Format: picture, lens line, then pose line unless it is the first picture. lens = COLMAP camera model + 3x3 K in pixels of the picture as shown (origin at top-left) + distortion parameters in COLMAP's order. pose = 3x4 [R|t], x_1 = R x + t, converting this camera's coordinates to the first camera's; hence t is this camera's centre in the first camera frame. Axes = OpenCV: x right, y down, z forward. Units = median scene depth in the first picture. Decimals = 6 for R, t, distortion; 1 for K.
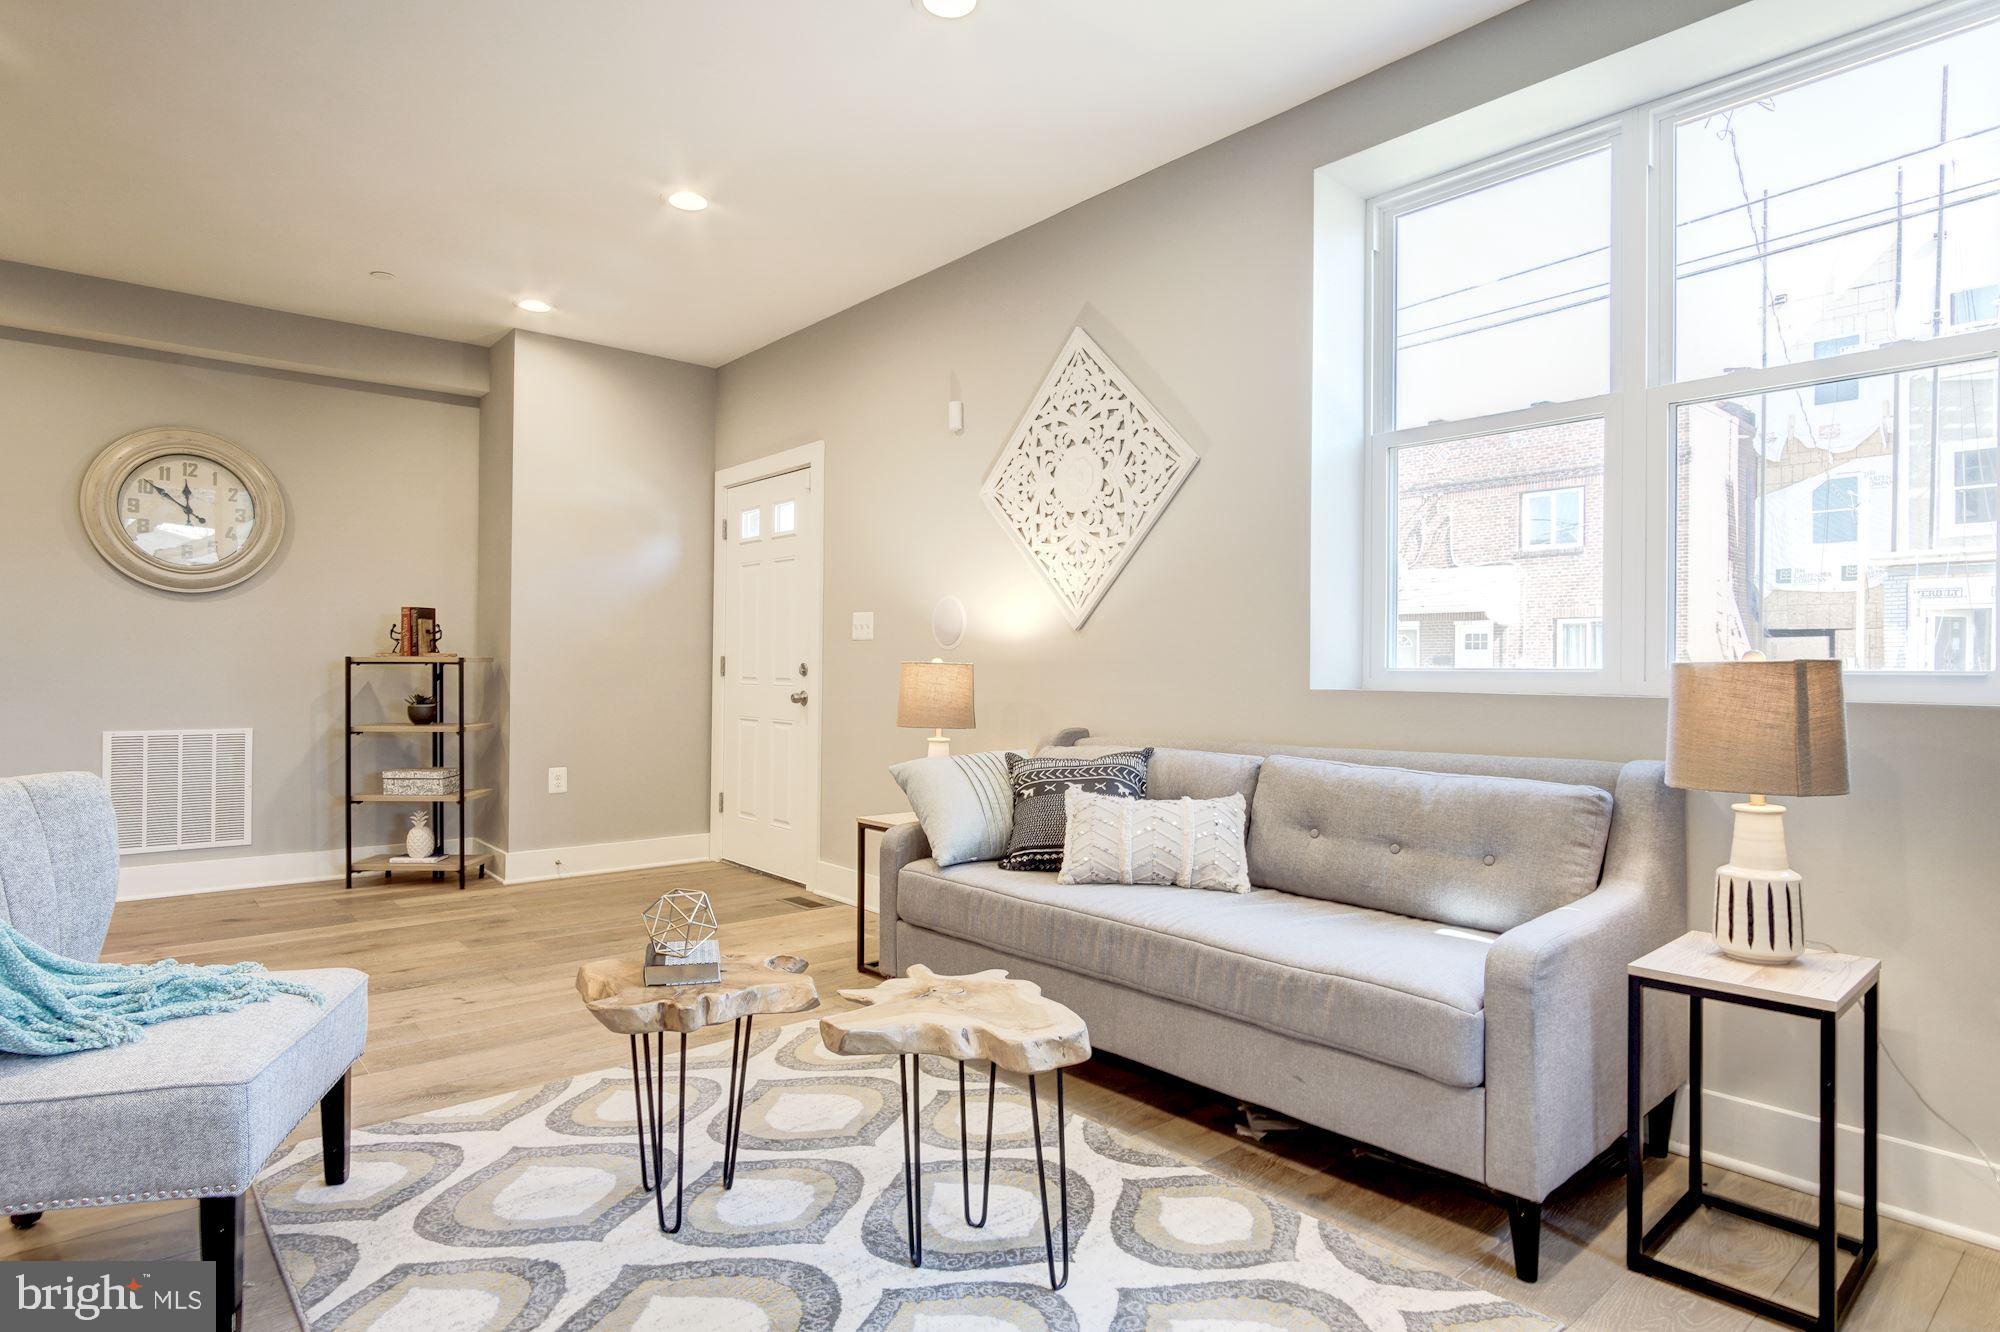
lens RADIAL K [[1090.7, 0, 999.4], [0, 1090.7, 670.8], [0, 0, 1]] dist [-0.008492, -0.000223]
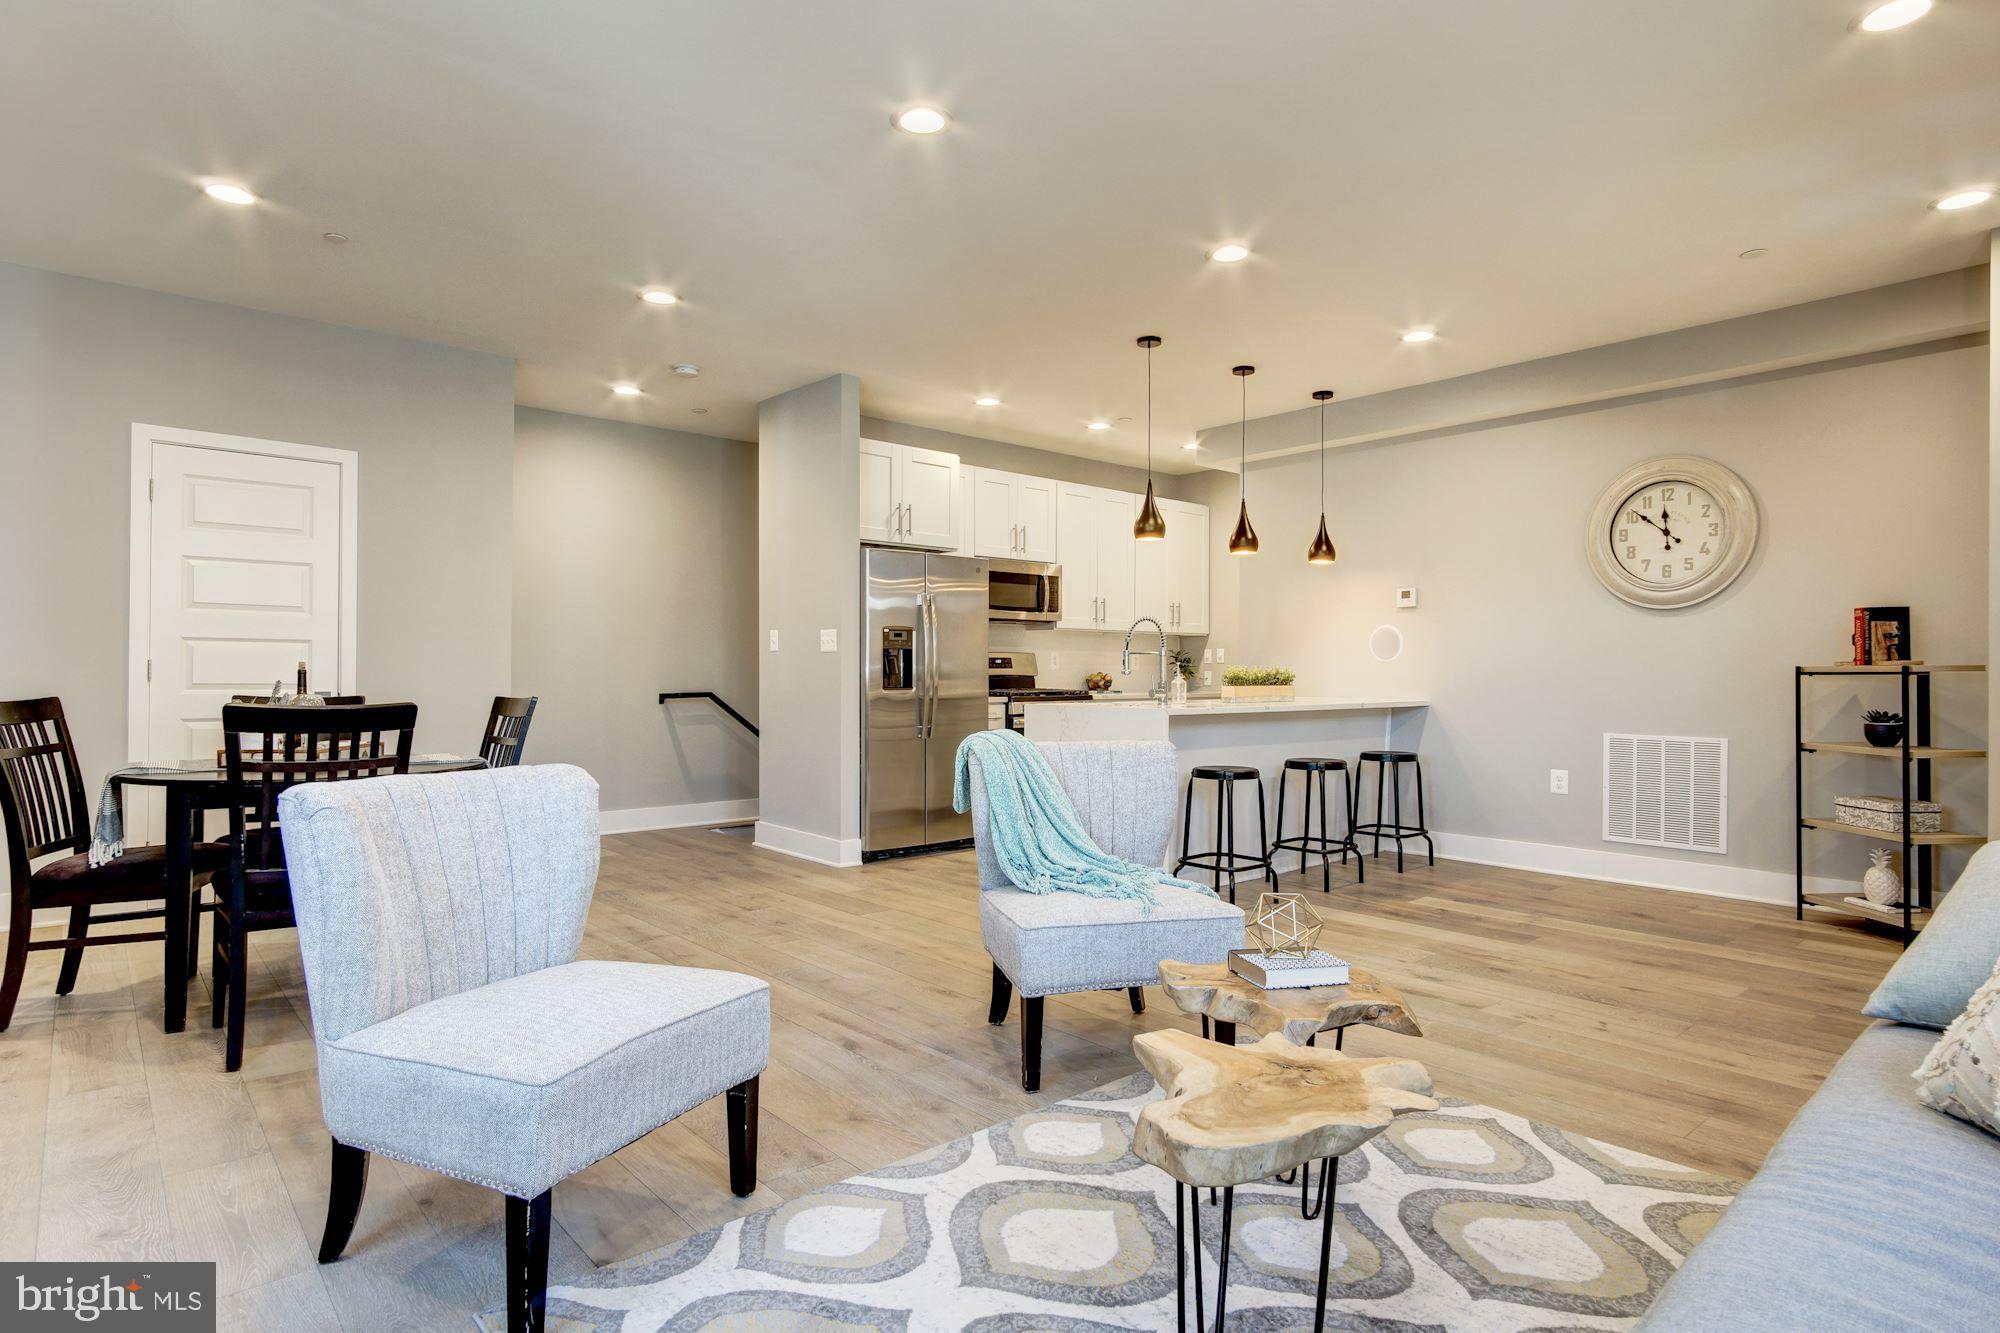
lens RADIAL K [[1090.7, 0, 999.3], [0, 1090.7, 672.0], [0, 0, 1]] dist [-0.008492, -0.000223]
pose [[-0.003819, -0.005945, -0.999975, 0.325370], [-0.006122, 0.999964, -0.005922, 0.001118], [0.999974, 0.006099, -0.003855, 0.333056]]
